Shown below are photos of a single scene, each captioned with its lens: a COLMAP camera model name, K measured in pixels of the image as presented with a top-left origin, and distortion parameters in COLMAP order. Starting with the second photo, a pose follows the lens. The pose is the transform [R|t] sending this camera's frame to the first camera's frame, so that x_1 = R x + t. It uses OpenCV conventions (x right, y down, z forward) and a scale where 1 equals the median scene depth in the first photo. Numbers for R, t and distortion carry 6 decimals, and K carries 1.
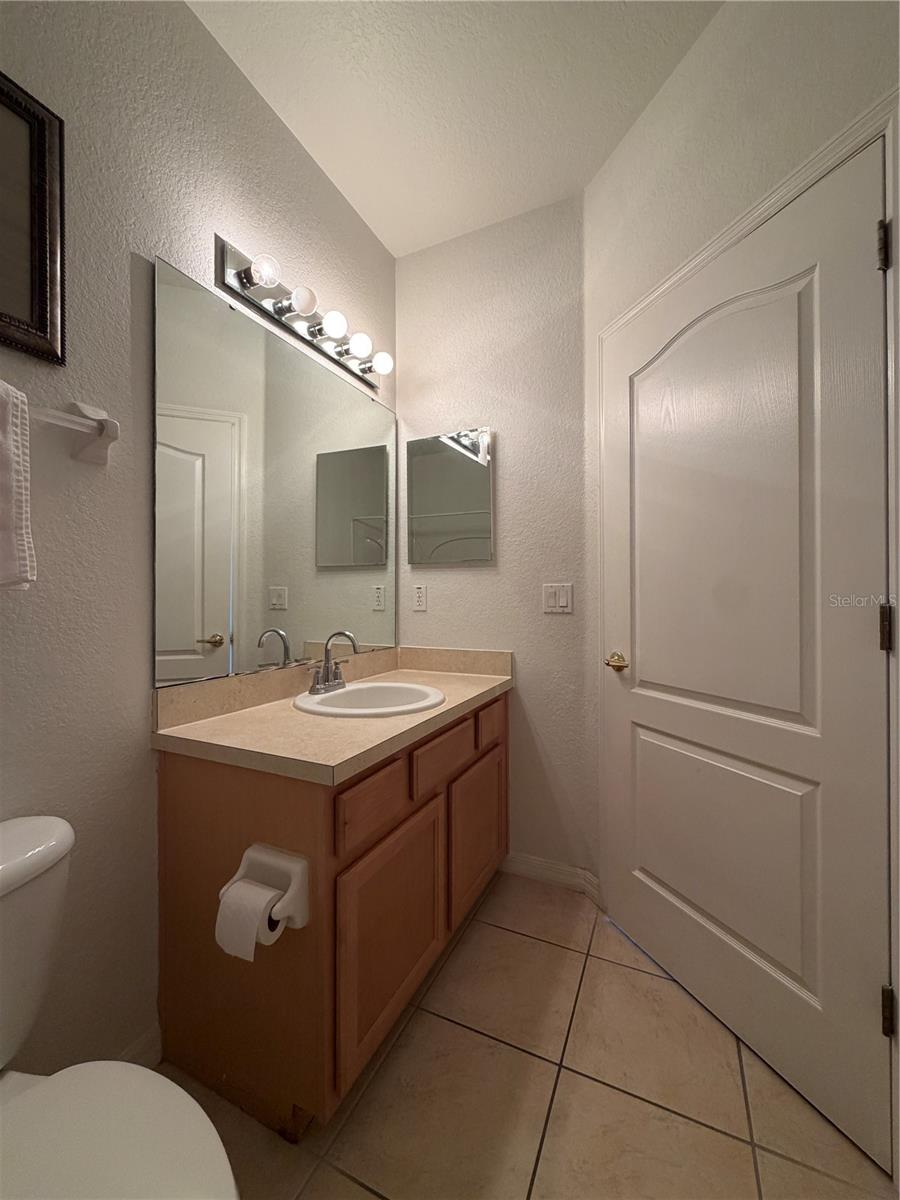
lens RADIAL K [[468.3, 0, 450.0], [0, 468.3, 600.0], [0, 0, 1]] dist [-0.000236, 0.000249]
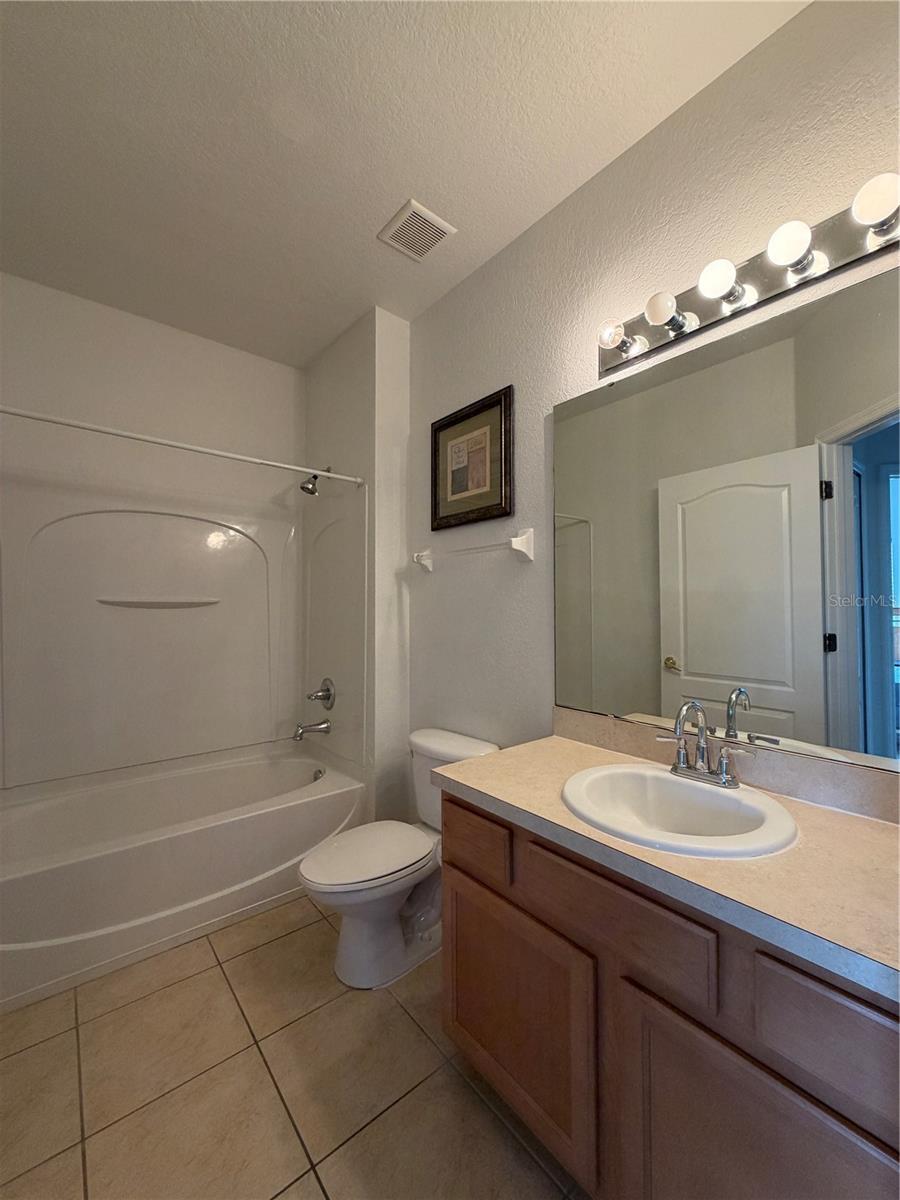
lens RADIAL K [[468.3, 0, 450.0], [0, 468.3, 600.0], [0, 0, 1]] dist [-0.000236, 0.000249]
pose [[-0.422204, -0.018686, -0.906308, 0.821132], [0.002096, 0.999765, -0.021589, -0.107723], [0.906498, -0.011014, -0.422066, 1.313685]]
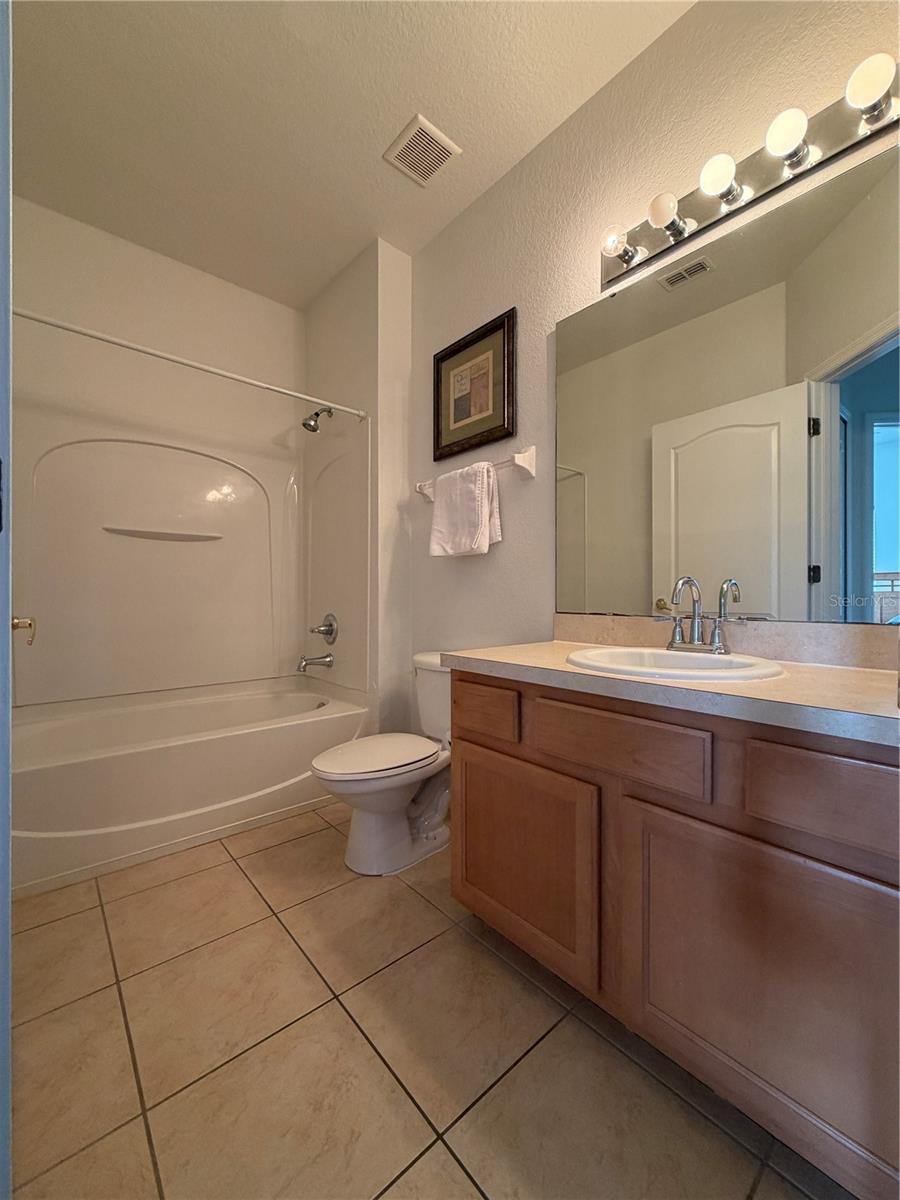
lens RADIAL K [[468.3, 0, 450.0], [0, 468.3, 600.0], [0, 0, 1]] dist [-0.000236, 0.000249]
pose [[-0.402056, 0.002958, -0.915610, 0.889140], [0.000545, 0.999995, 0.002991, 0.138158], [0.915615, 0.000704, -0.402055, 1.290321]]
